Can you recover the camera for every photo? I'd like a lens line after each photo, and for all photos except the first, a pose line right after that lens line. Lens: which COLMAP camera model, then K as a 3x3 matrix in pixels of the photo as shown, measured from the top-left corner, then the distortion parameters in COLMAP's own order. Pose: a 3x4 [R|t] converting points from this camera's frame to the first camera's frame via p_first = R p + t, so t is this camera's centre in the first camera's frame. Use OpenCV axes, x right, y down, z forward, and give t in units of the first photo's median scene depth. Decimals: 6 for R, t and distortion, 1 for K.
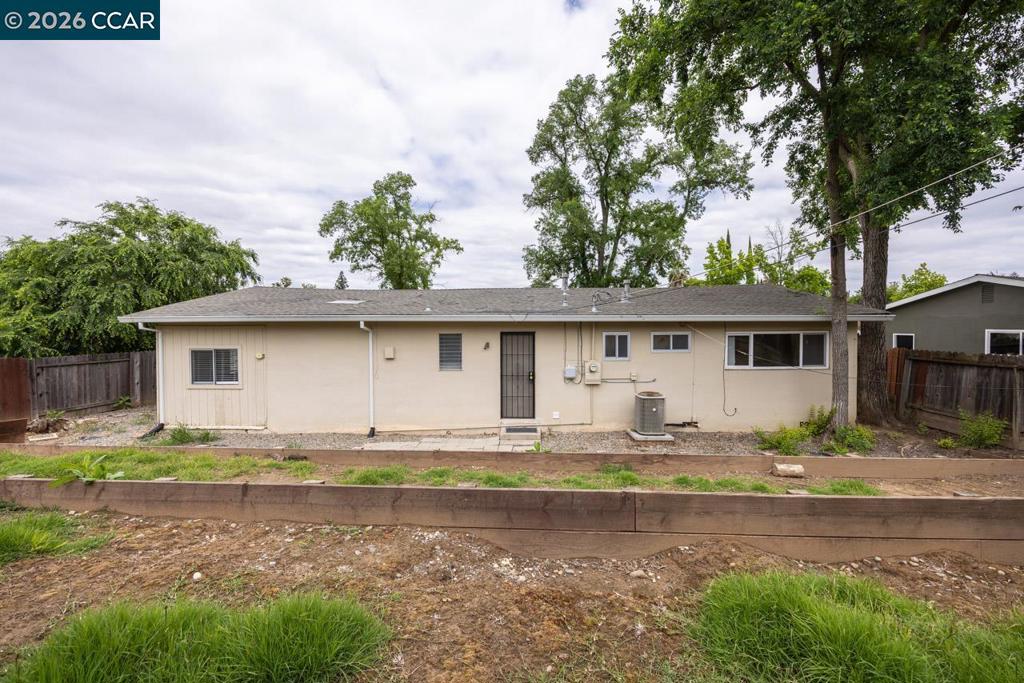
lens RADIAL K [[398.0, 0, 511.5], [0, 398.0, 341.1], [0, 0, 1]] dist [-0.002227, 0.000328]
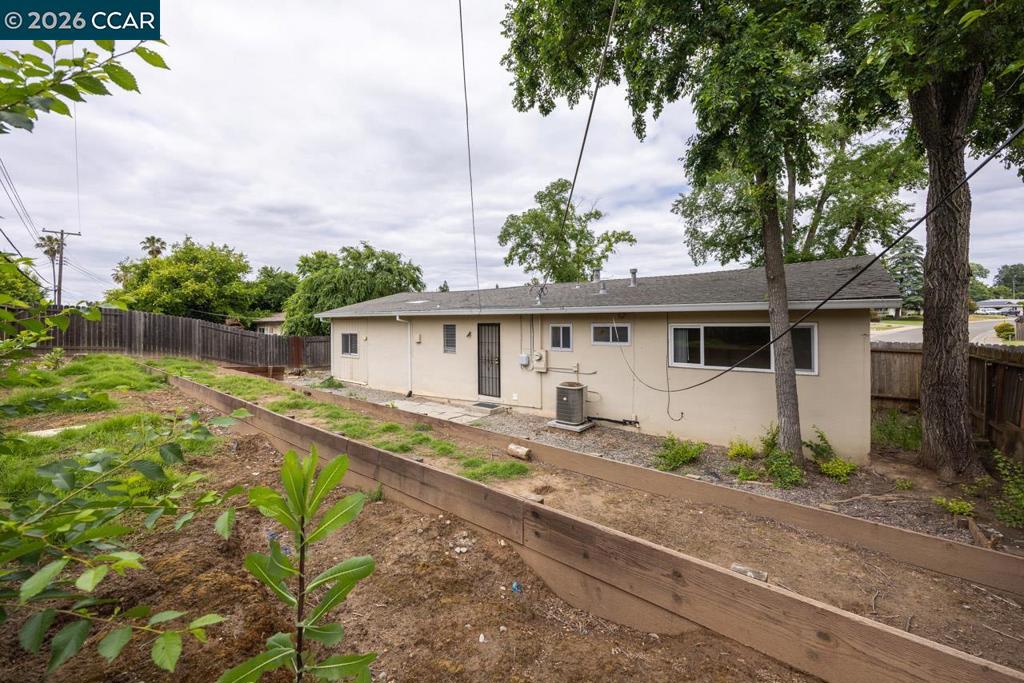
lens RADIAL K [[398.0, 0, 503.3], [0, 398.0, 334.0], [0, 0, 1]] dist [-0.002227, 0.000328]
pose [[0.794997, 0.018324, -0.606336, 0.772112], [-0.017793, 0.999818, 0.006886, -0.000022], [0.606352, 0.005314, 0.795179, 0.078155]]
